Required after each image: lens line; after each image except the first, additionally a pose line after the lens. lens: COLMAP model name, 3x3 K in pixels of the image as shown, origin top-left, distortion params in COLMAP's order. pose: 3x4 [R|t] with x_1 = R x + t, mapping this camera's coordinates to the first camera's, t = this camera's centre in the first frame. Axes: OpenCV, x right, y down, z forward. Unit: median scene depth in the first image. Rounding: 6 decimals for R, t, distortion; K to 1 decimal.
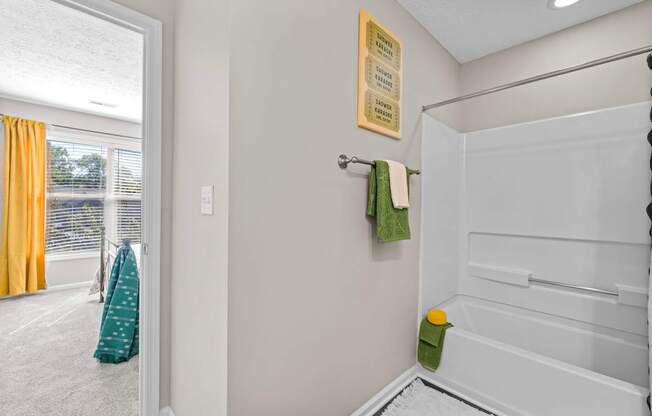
lens RADIAL K [[273.6, 0, 326.9], [0, 273.6, 207.0], [0, 0, 1]] dist [-0.002869, 0.000589]
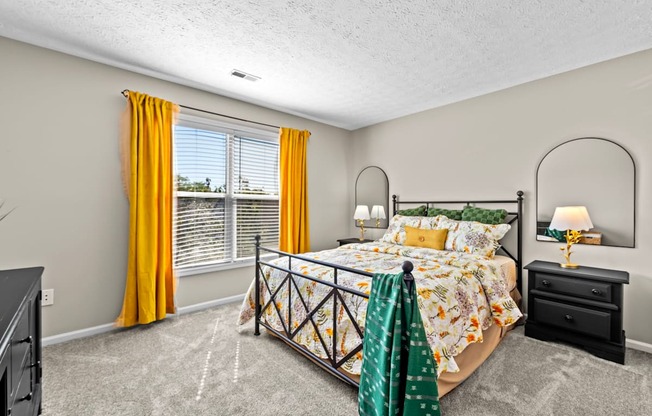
lens RADIAL K [[273.6, 0, 326.9], [0, 273.6, 207.0], [0, 0, 1]] dist [-0.002869, 0.000589]
pose [[0.998907, -0.006880, -0.046239, -0.576893], [0.007157, 0.999957, 0.005813, -0.008511], [0.046197, -0.006138, 0.998913, 0.242737]]
